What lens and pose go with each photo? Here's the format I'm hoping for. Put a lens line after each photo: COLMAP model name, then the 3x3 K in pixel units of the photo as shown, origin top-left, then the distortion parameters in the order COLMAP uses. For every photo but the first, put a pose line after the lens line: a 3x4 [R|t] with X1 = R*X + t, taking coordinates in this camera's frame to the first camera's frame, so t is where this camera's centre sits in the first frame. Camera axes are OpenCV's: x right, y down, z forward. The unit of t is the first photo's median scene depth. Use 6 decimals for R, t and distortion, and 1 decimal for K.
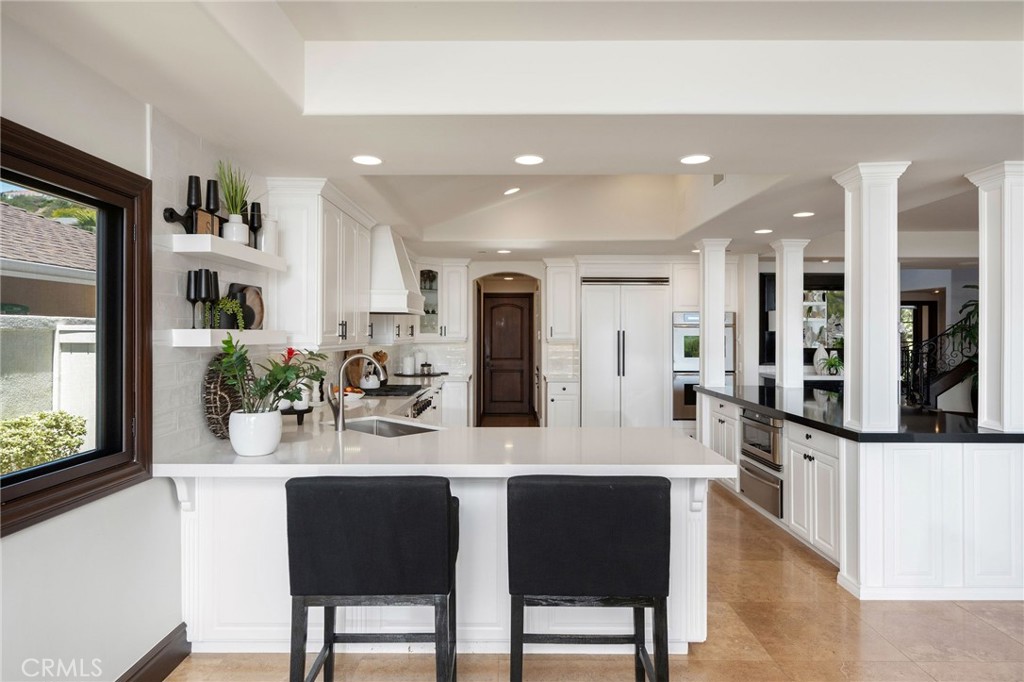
lens RADIAL K [[612.4, 0, 512.0], [0, 612.4, 341.0], [0, 0, 1]] dist [0.004682, 0.000273]
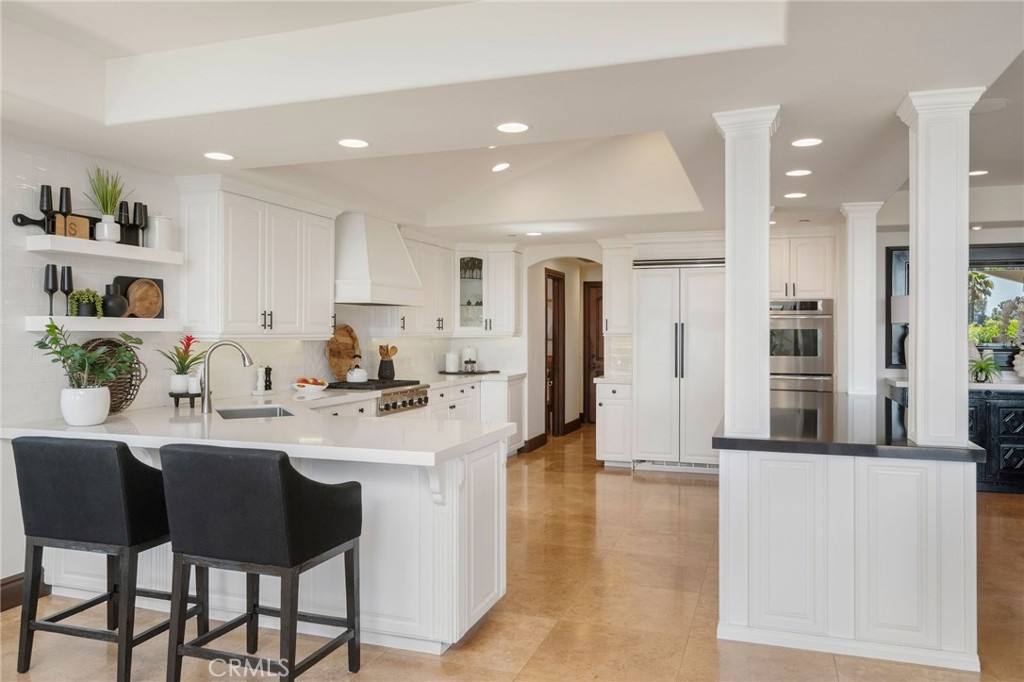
lens RADIAL K [[735.1, 0, 512.0], [0, 735.1, 341.0], [0, 0, 1]] dist [0.001826, 0.003813]
pose [[0.946890, 0.003770, -0.321534, 0.322498], [-0.004296, 0.999990, -0.000926, 0.010788], [0.321528, 0.002259, 0.946897, -0.017976]]
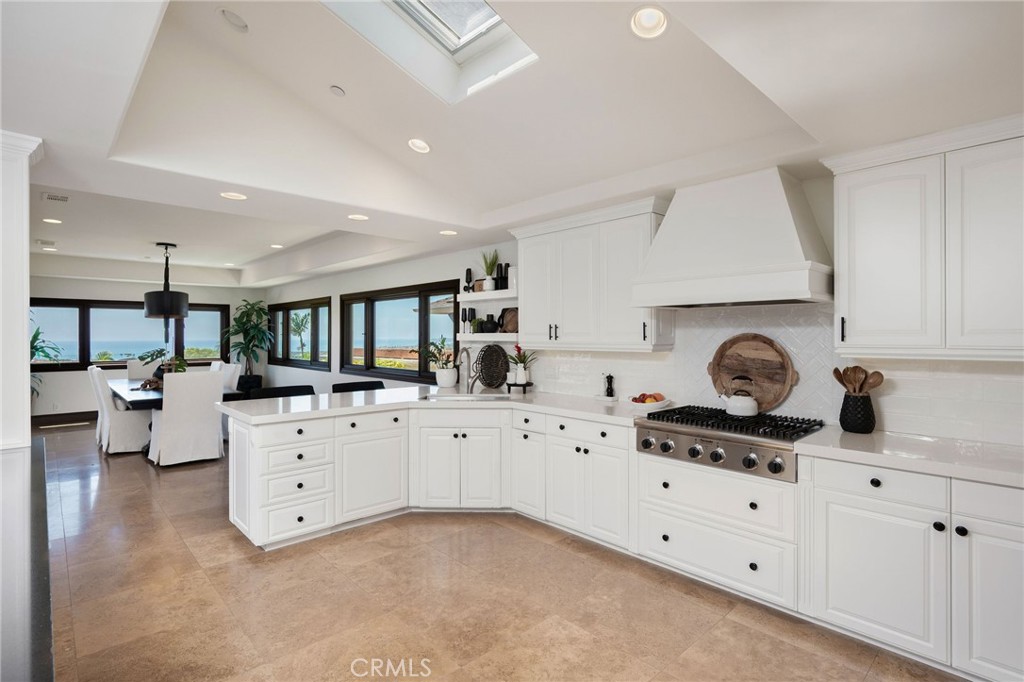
lens RADIAL K [[498.9, 0, 512.0], [0, 498.9, 341.0], [0, 0, 1]] dist [-0.002177, -0.000580]
pose [[-0.722152, 0.008268, -0.691685, 0.295328], [-0.007214, 0.999784, 0.019482, -0.010839], [0.691697, 0.019058, -0.721937, 1.014796]]
